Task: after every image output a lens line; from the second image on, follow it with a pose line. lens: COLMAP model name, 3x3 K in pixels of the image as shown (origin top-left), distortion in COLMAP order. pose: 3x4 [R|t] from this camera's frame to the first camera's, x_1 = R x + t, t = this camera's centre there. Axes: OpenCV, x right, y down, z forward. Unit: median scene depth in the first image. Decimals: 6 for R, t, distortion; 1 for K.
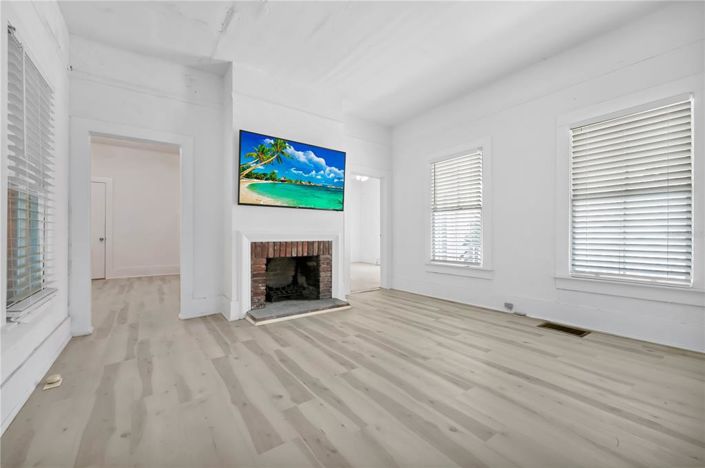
lens RADIAL K [[294.5, 0, 352.5], [0, 294.5, 234.0], [0, 0, 1]] dist [-0.001109, -0.000069]
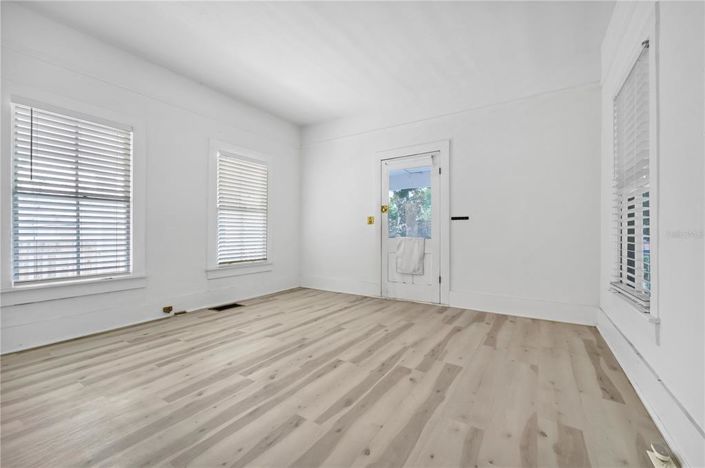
lens RADIAL K [[294.5, 0, 352.5], [0, 294.5, 234.0], [0, 0, 1]] dist [-0.001109, -0.000069]
pose [[-0.379587, 0.004502, 0.925145, -0.858150], [-0.000789, 0.999986, -0.005190, 0.001745], [-0.925156, -0.002700, -0.379578, 1.166687]]
